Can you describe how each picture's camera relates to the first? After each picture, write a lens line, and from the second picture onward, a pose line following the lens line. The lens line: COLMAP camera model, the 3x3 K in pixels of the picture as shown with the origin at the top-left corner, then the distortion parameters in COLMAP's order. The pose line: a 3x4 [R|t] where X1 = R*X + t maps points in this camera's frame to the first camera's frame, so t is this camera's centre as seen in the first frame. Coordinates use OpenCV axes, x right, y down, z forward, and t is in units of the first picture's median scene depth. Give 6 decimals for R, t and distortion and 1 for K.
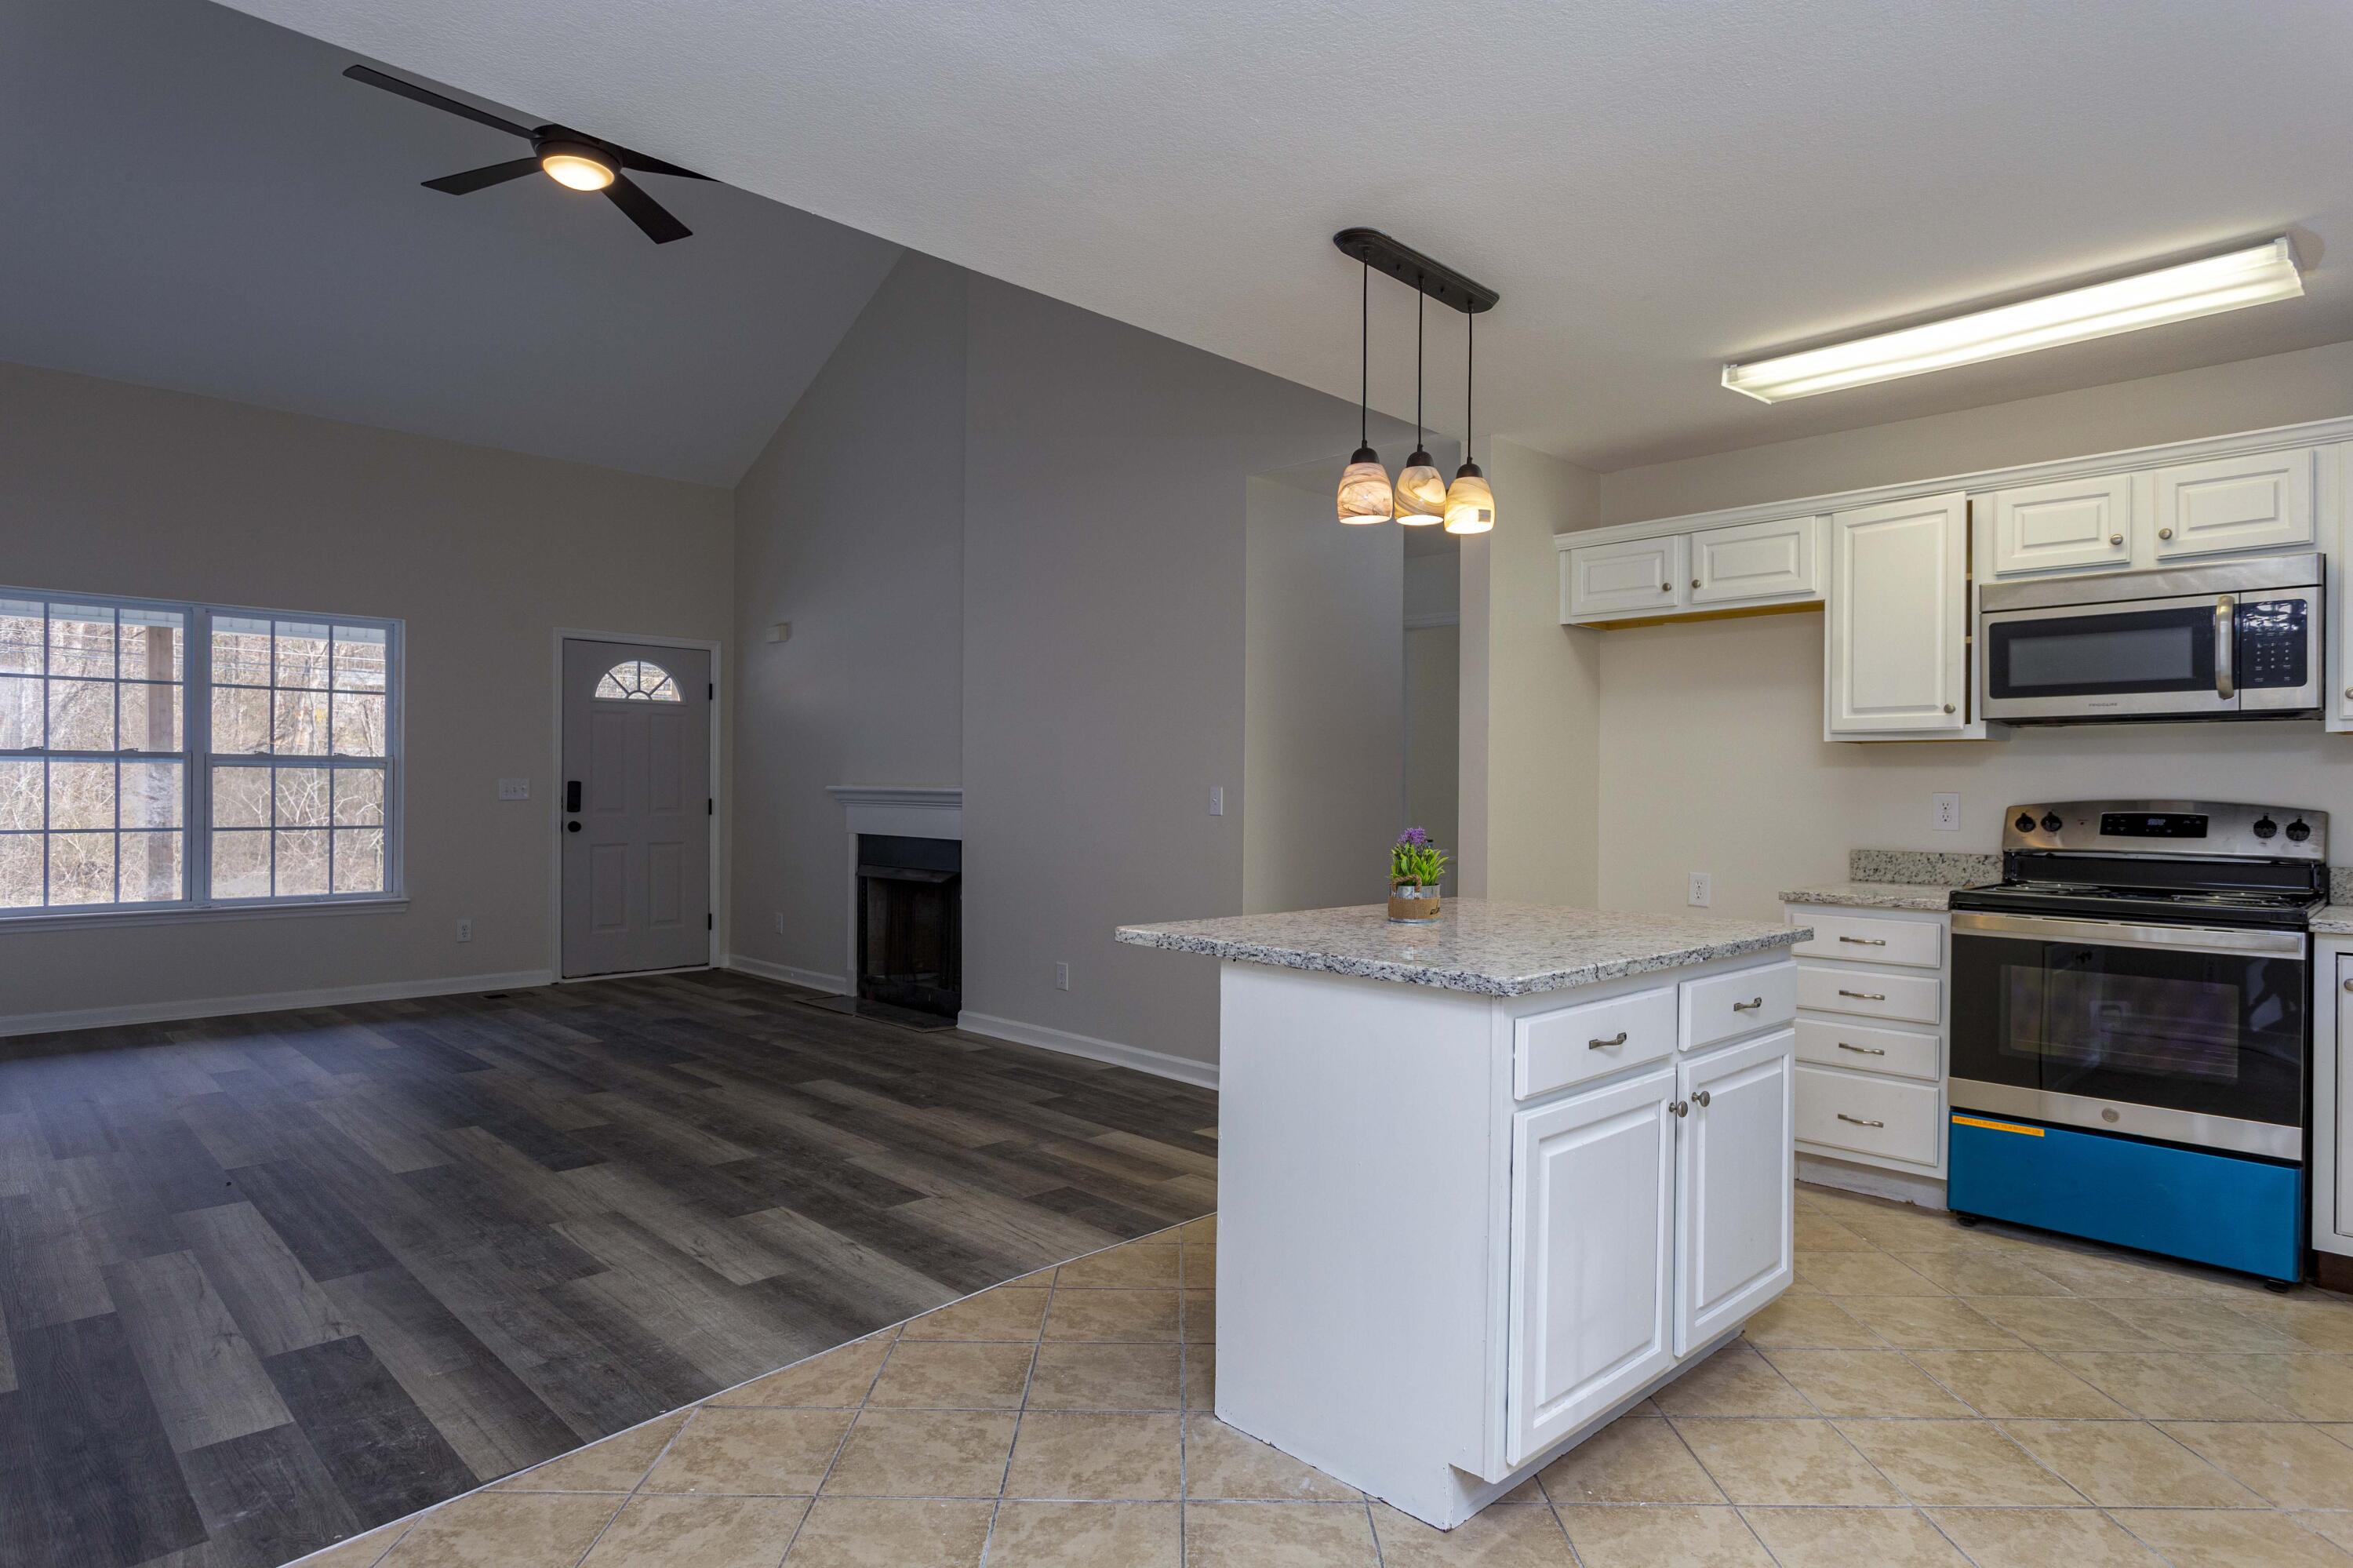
lens RADIAL K [[1305.1, 0, 1176.5], [0, 1305.1, 784.0], [0, 0, 1]] dist [-0.019004, 0.013124]
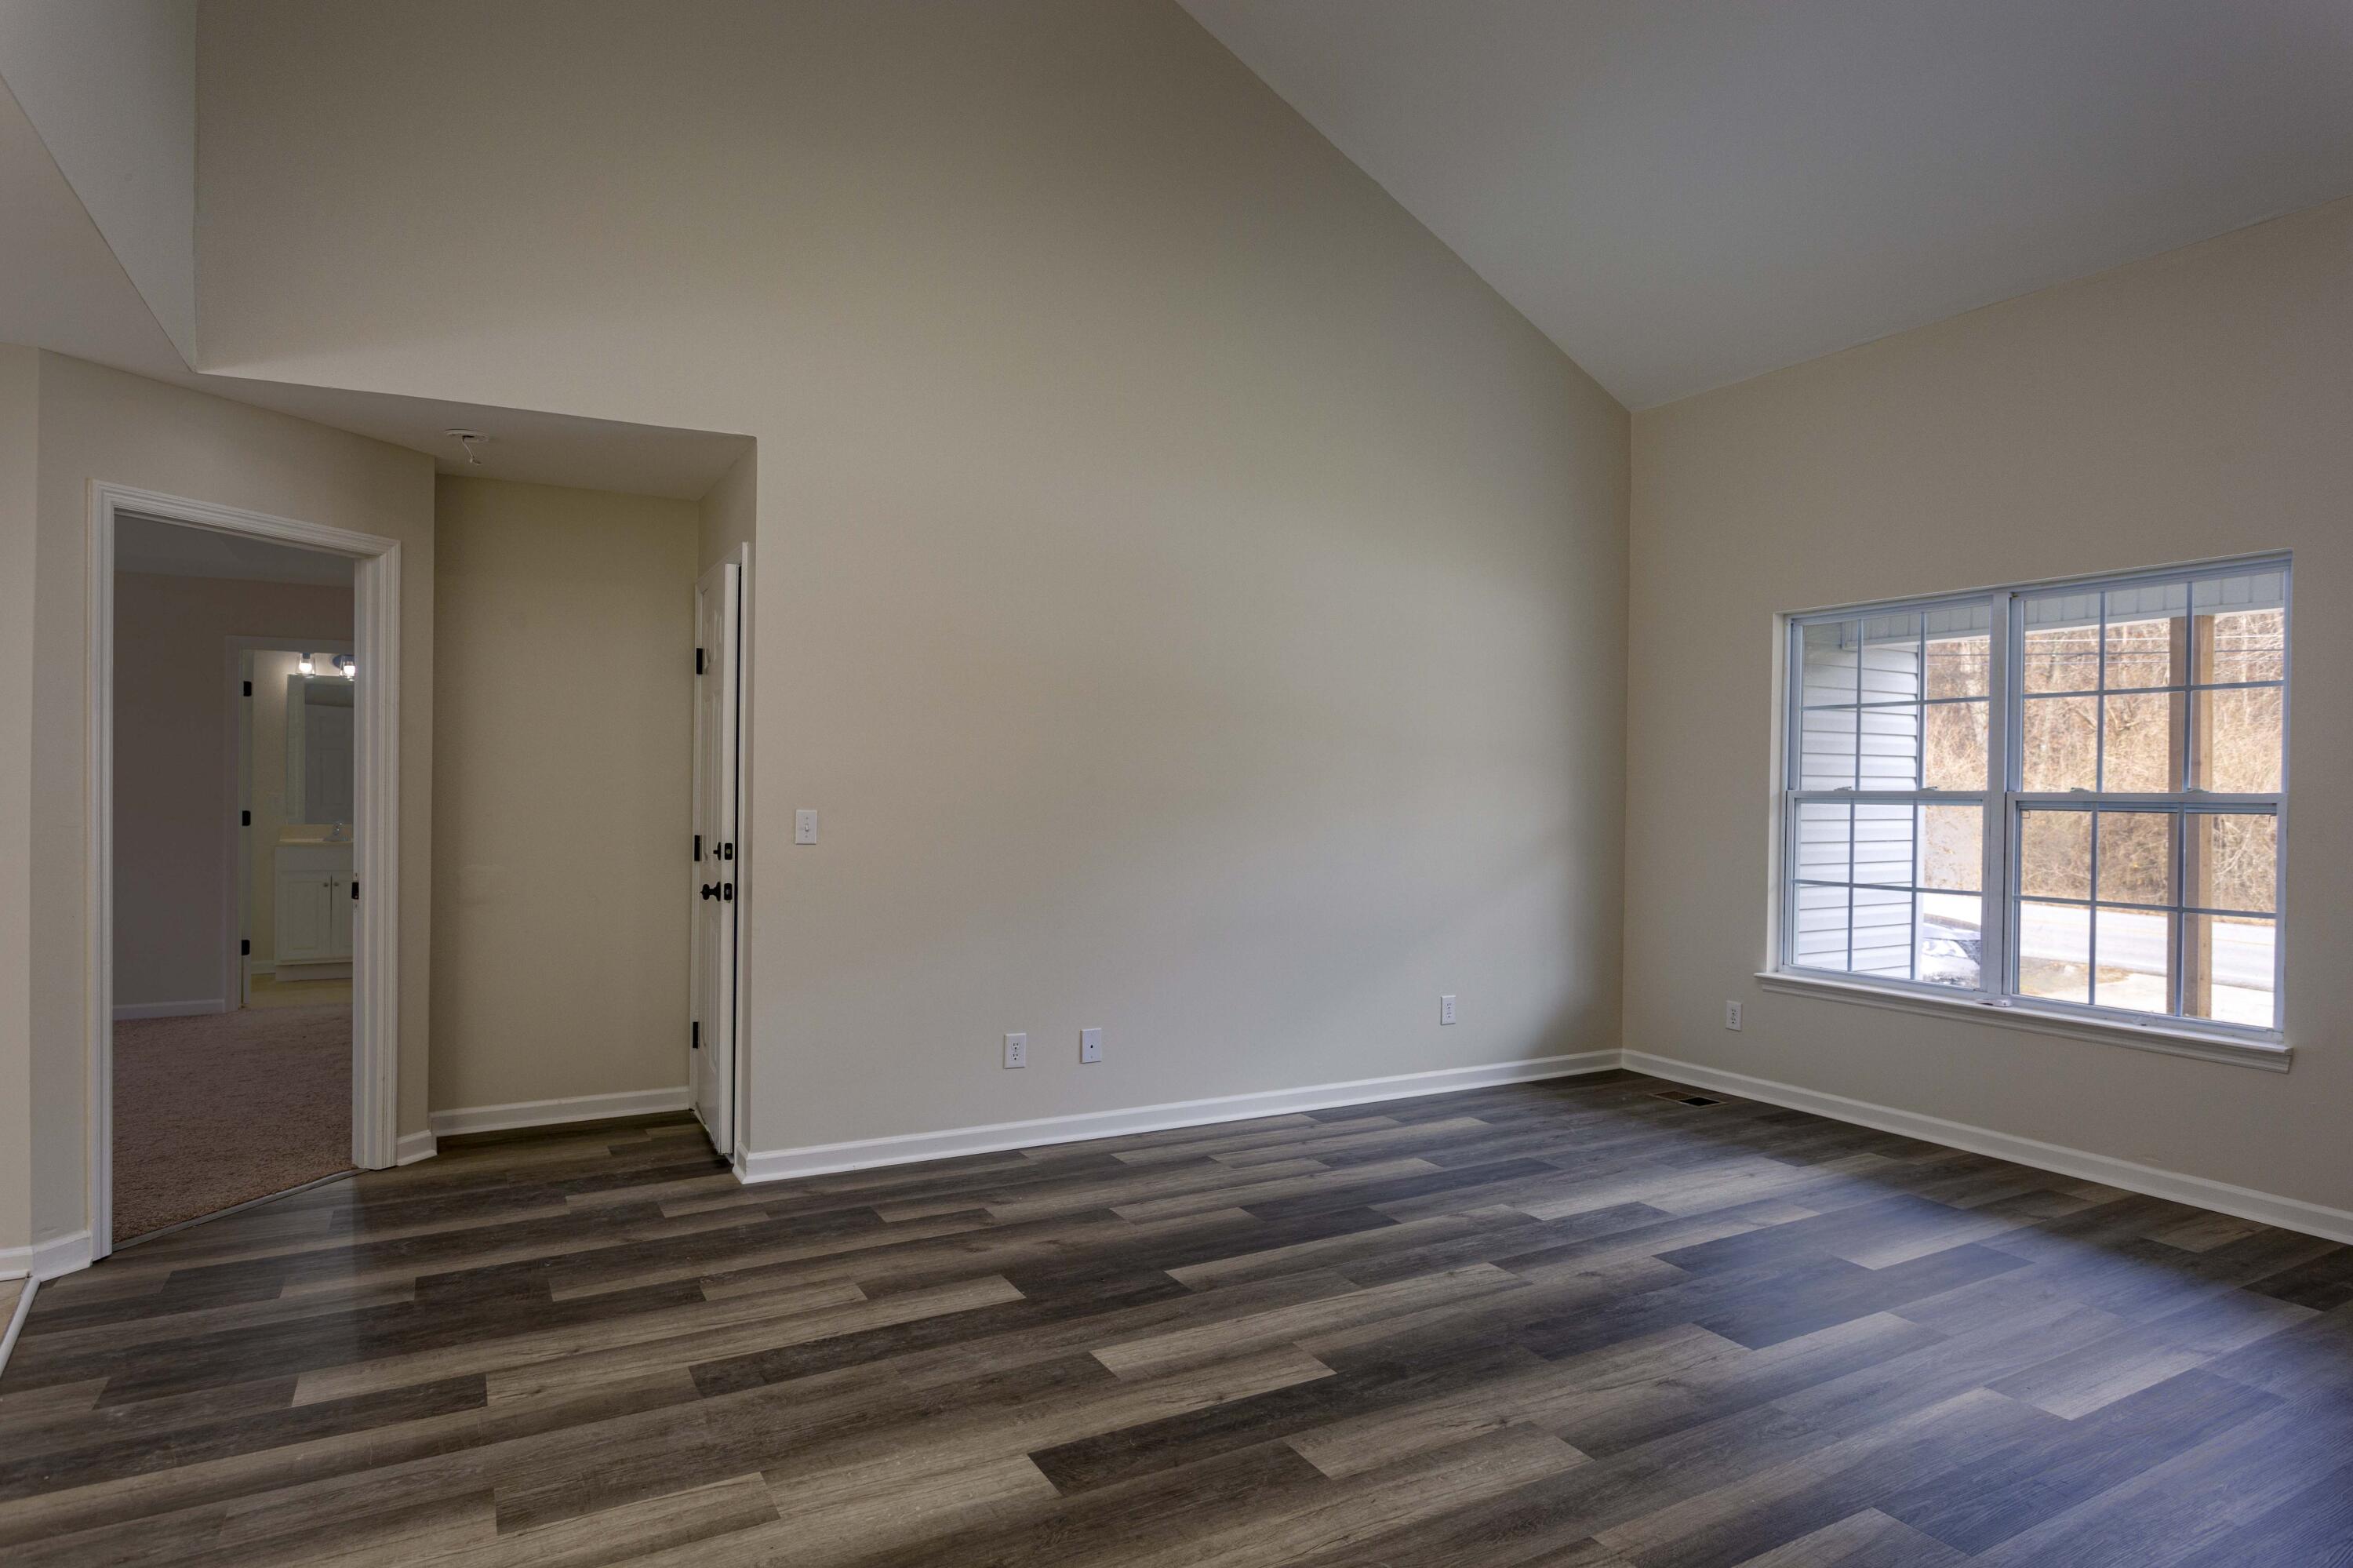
lens RADIAL K [[1305.1, 0, 1176.5], [0, 1305.1, 784.0], [0, 0, 1]] dist [-0.019004, 0.013124]
pose [[-0.265004, -0.014021, -0.964145, 0.133317], [-0.009955, 0.999881, -0.011805, -0.026282], [0.964196, 0.006470, -0.265112, 1.336726]]
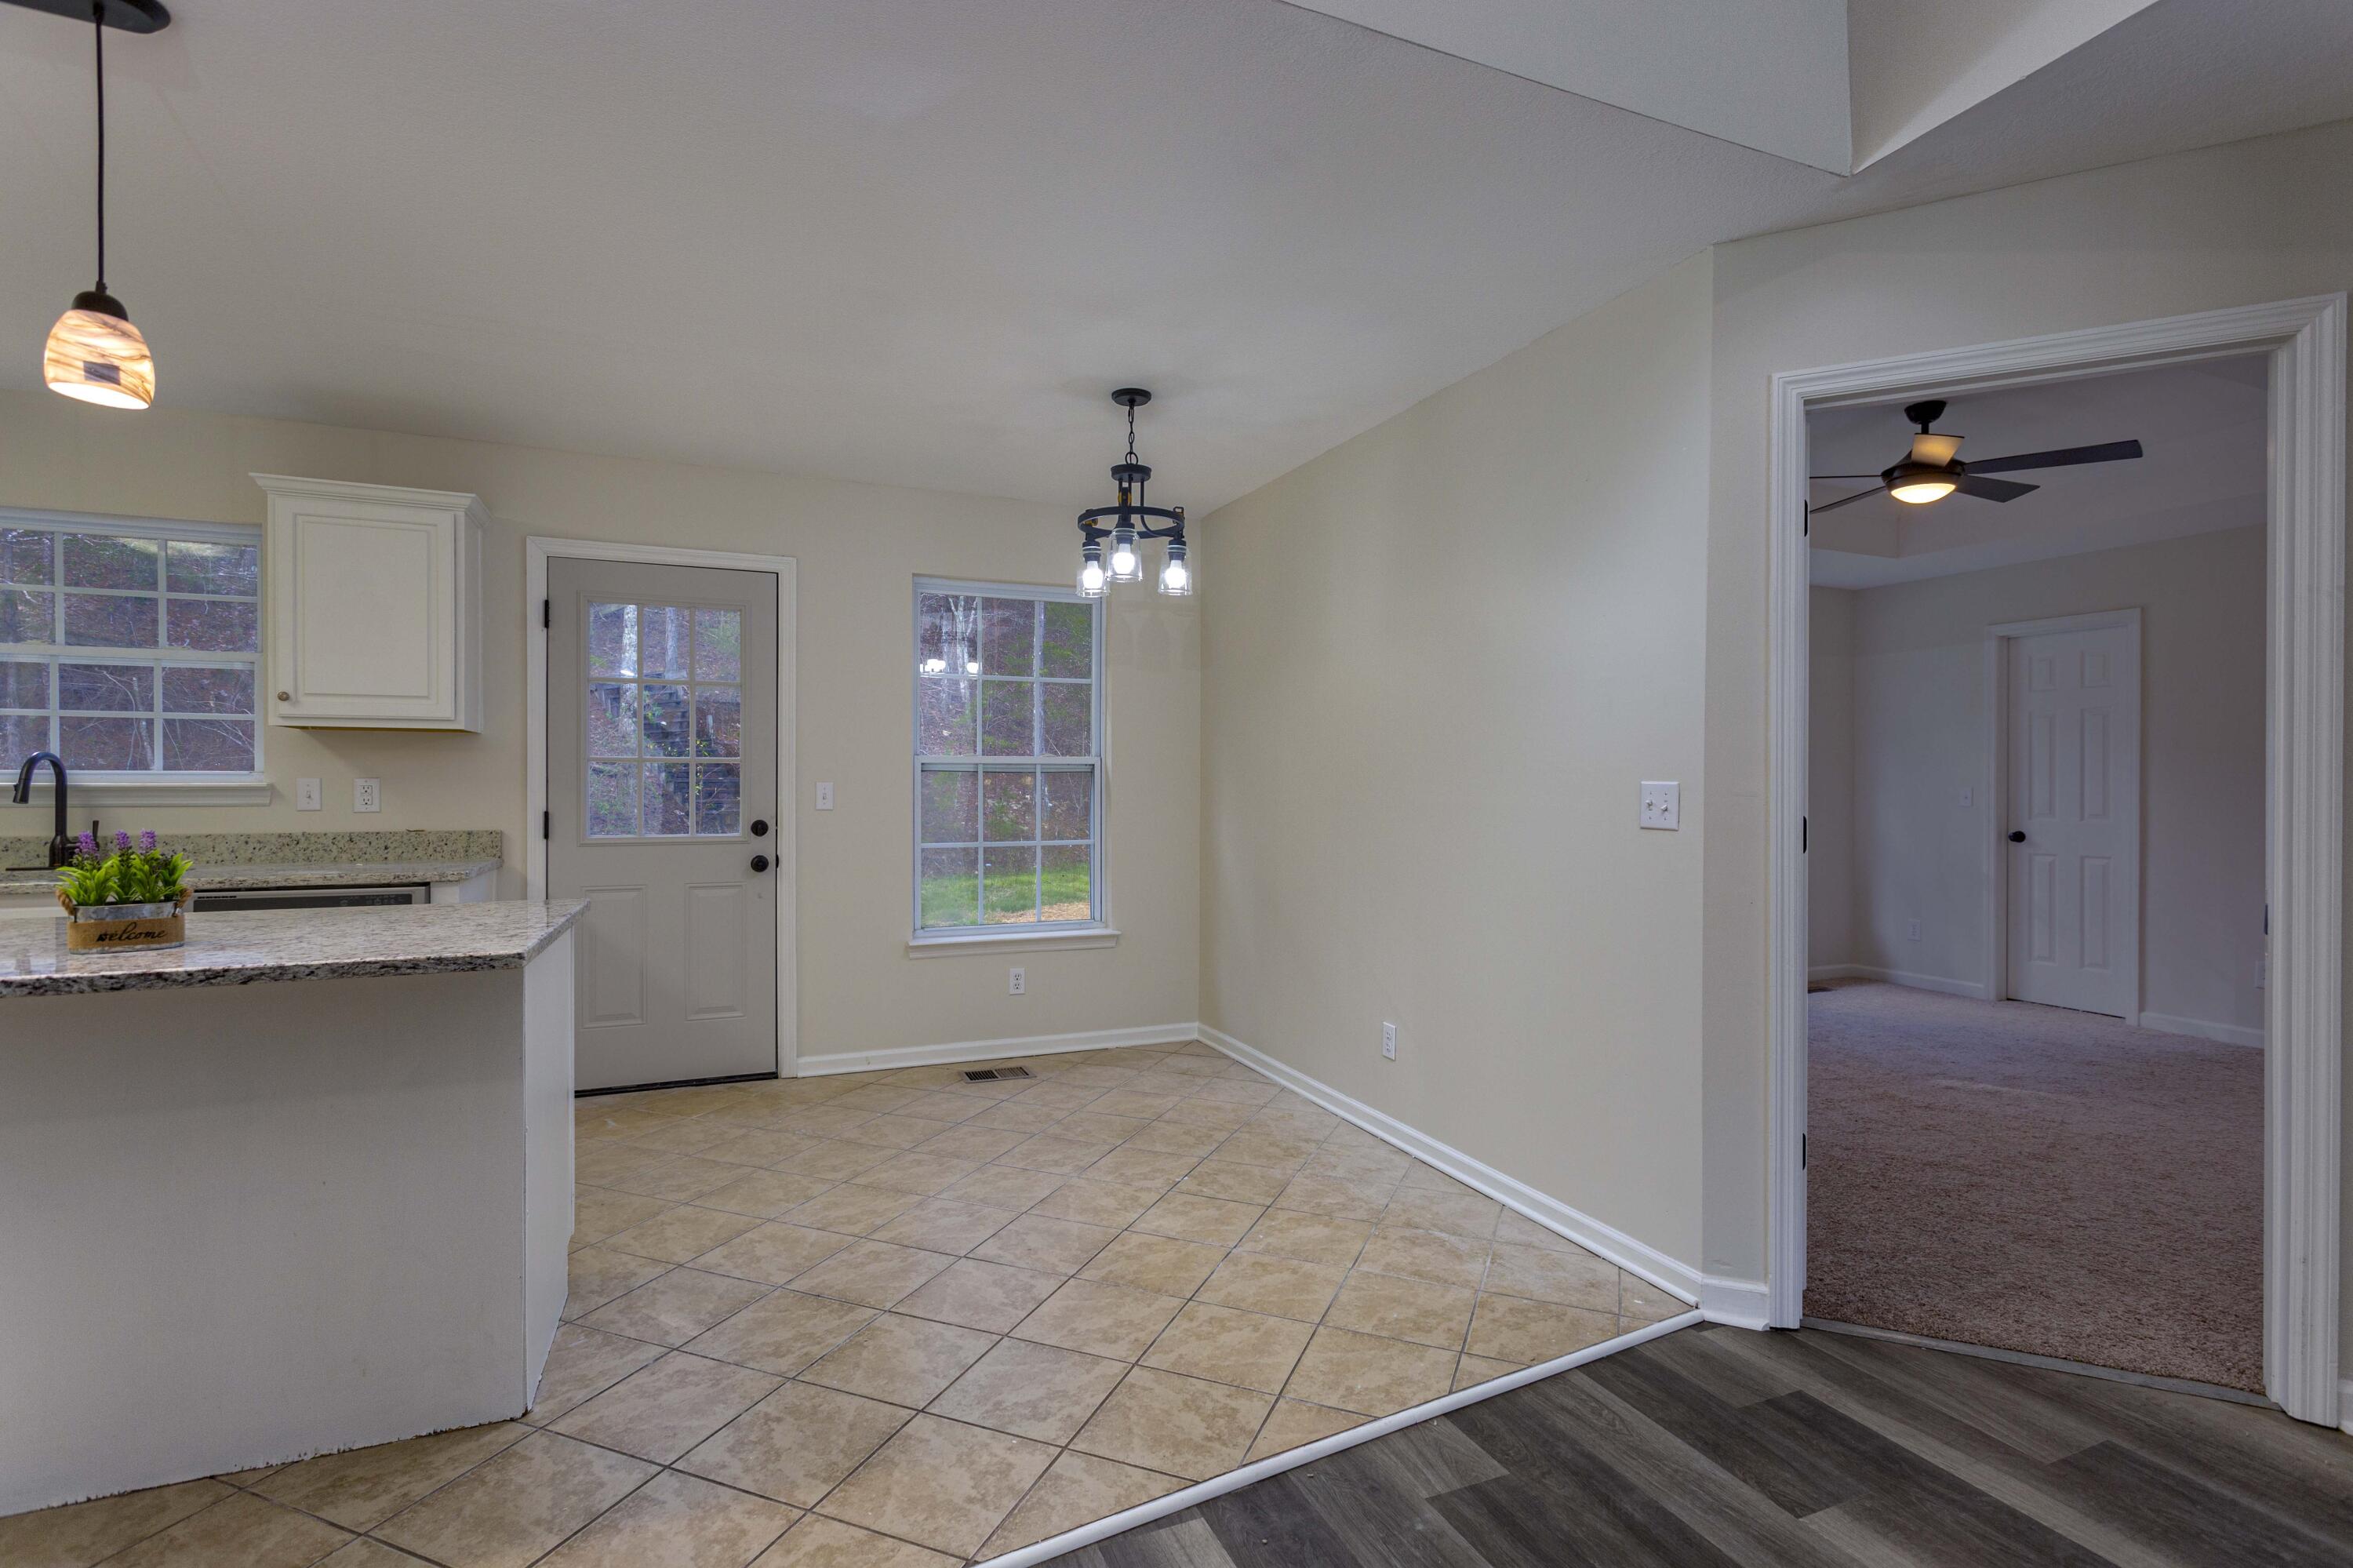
lens RADIAL K [[1100.2, 0, 1181.1], [0, 1100.2, 786.0], [0, 0, 1]] dist [0.001644, 0.000819]
pose [[-0.929018, -0.013004, 0.369805, -0.492280], [-0.012380, 0.999915, 0.004061, -0.001936], [-0.369827, -0.000806, -0.929100, 1.064043]]
